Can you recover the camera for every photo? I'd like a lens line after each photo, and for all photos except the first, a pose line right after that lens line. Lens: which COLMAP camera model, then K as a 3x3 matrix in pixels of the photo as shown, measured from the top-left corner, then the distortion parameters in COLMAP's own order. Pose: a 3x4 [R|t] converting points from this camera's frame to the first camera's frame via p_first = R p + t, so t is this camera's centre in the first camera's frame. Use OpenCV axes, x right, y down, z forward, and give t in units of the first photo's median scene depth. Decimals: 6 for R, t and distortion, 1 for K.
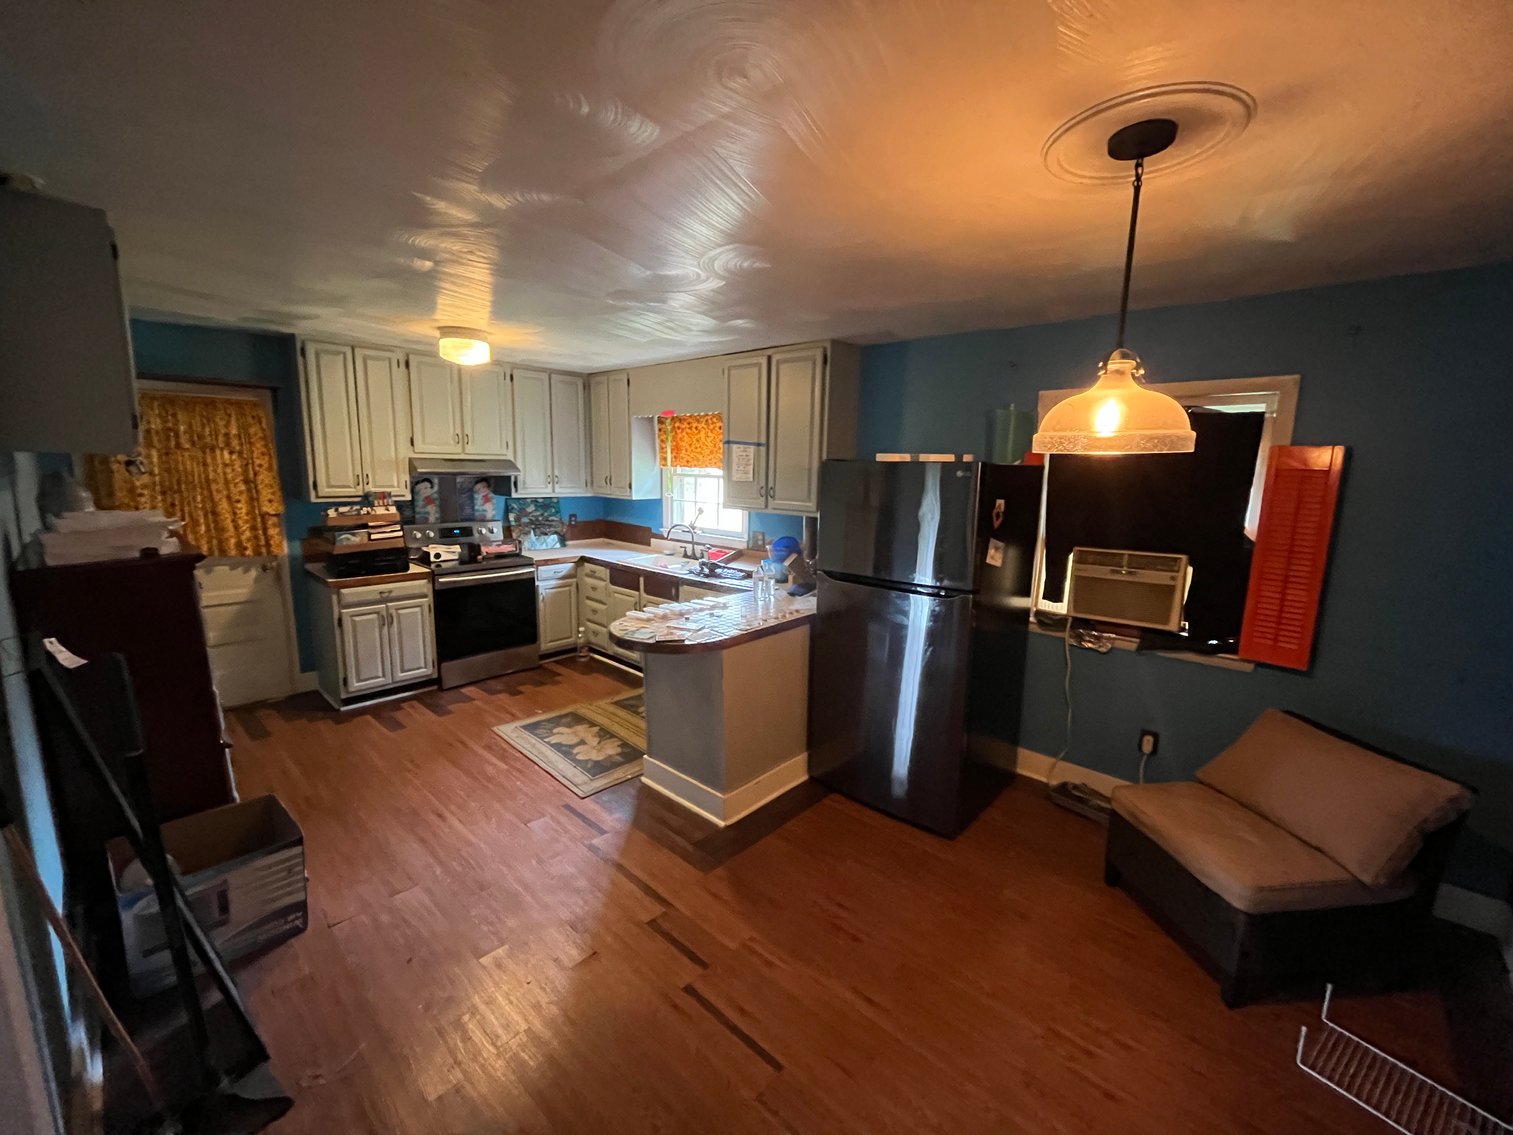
lens RADIAL K [[617.6, 0, 756.1], [0, 617.6, 568.4], [0, 0, 1]] dist [-0.001530, -0.000241]
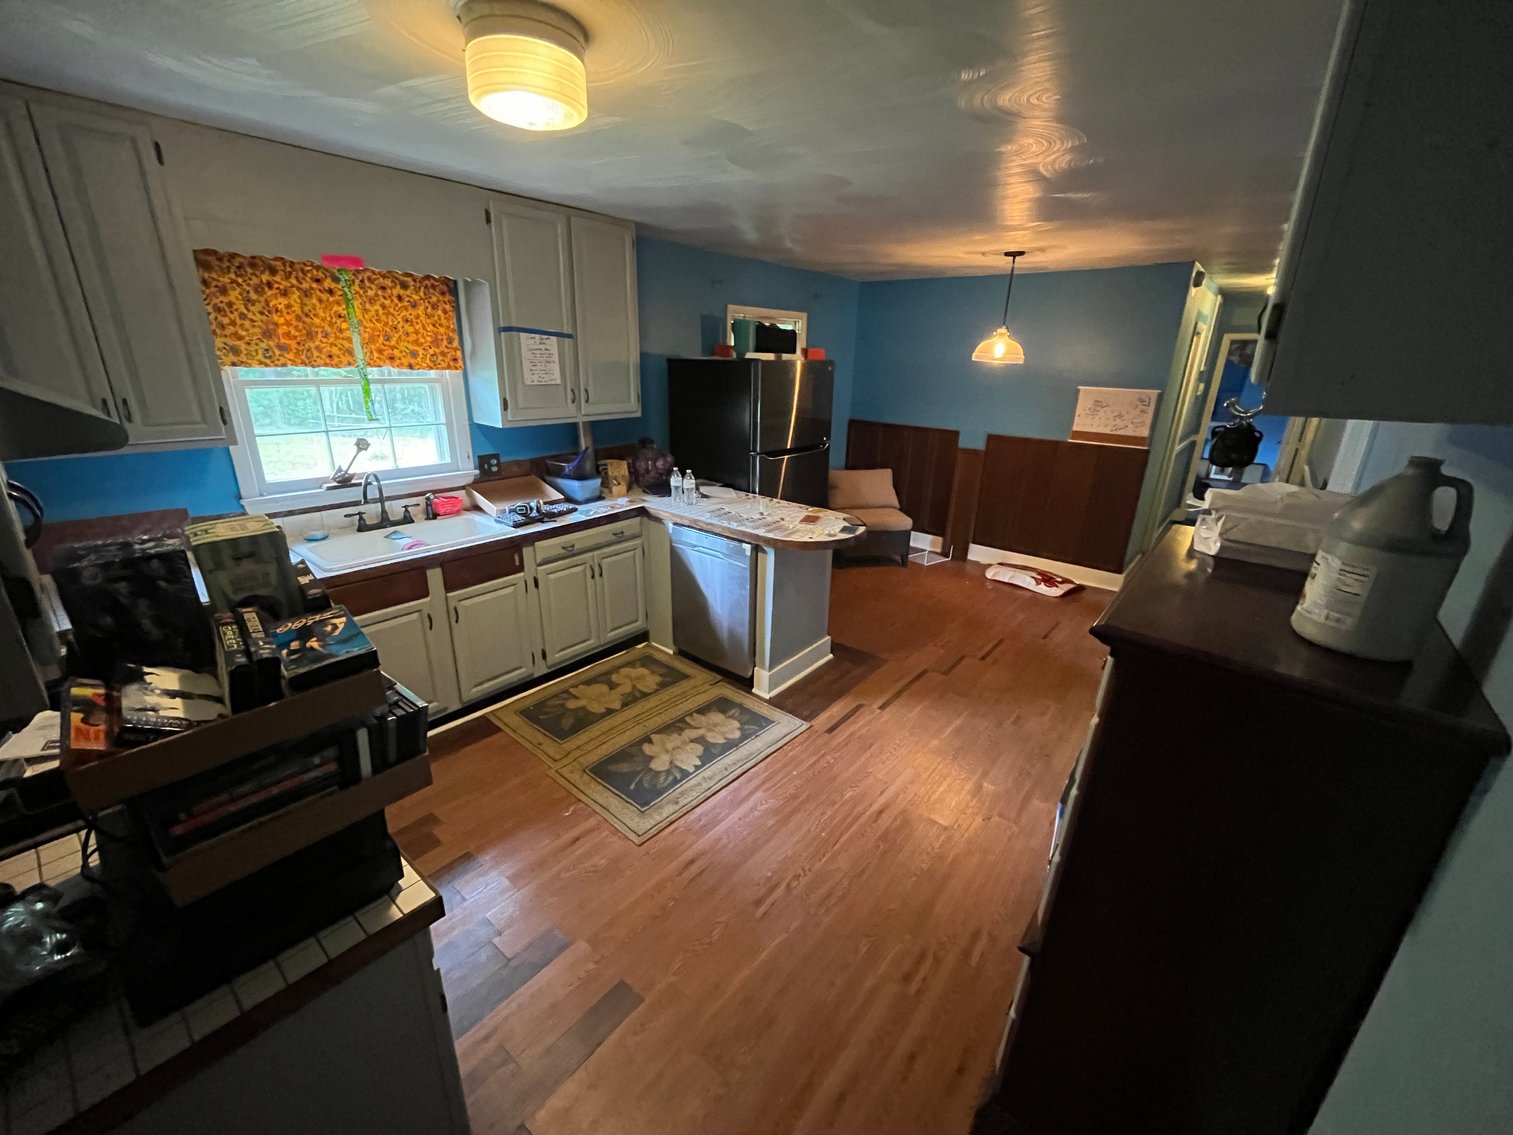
lens RADIAL K [[617.6, 0, 754.6], [0, 617.6, 563.0], [0, 0, 1]] dist [-0.001530, -0.000241]
pose [[-0.060329, -0.340794, 0.938200, -0.924496], [0.143540, 0.927181, 0.346022, -0.183159], [-0.987804, 0.155545, -0.007019, 0.880197]]
